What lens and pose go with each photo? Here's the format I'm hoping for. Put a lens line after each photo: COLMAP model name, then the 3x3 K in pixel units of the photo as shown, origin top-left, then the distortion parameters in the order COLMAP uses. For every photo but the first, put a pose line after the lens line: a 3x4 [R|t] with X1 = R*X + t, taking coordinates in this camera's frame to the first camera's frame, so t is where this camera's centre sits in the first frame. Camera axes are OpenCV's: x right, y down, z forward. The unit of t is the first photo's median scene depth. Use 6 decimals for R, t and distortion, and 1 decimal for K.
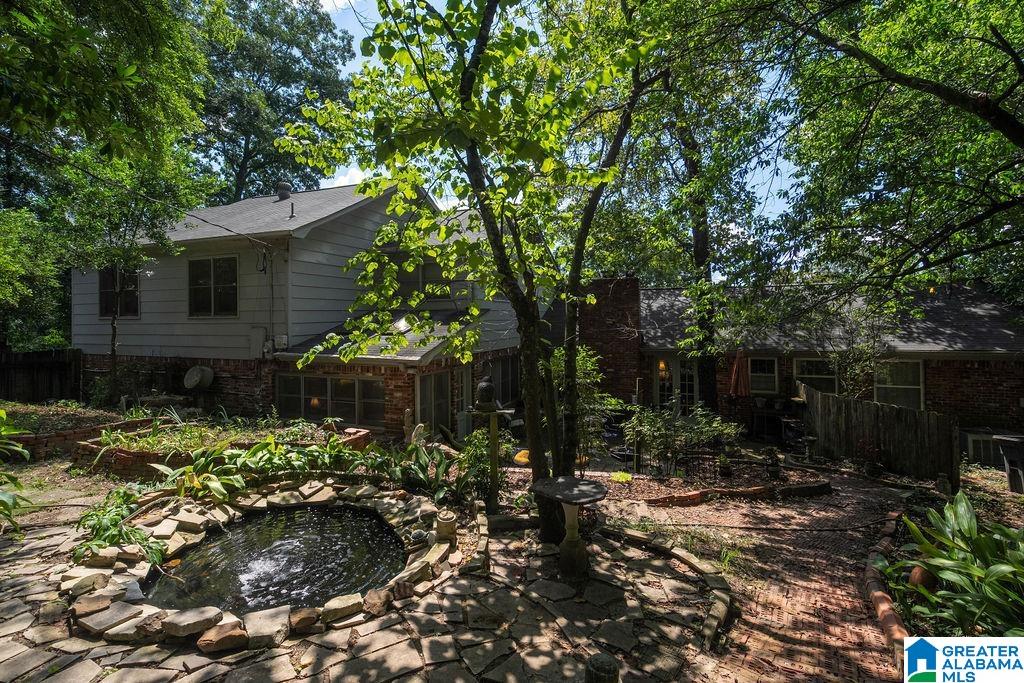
lens RADIAL K [[467.7, 0, 512.2], [0, 467.7, 336.7], [0, 0, 1]] dist [0.000174, -0.000002]
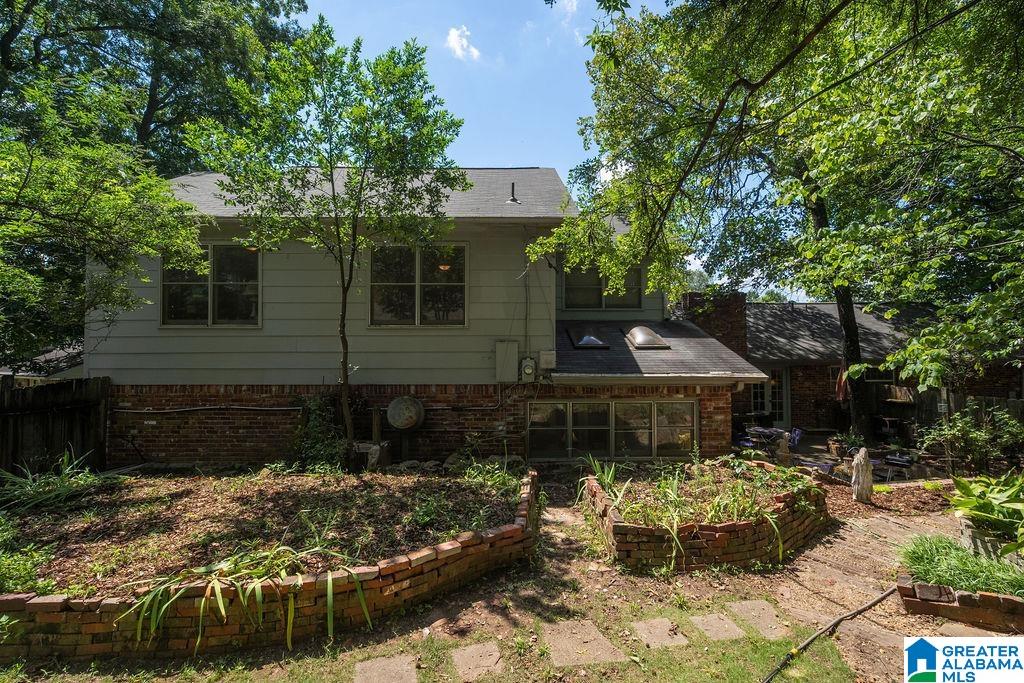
lens RADIAL K [[467.7, 0, 512.1], [0, 467.7, 342.2], [0, 0, 1]] dist [0.000174, -0.000002]
pose [[0.925530, -0.003568, 0.378658, -0.772691], [0.009074, 0.999877, -0.012756, -0.007718], [-0.378566, 0.015242, 0.925449, 0.276633]]
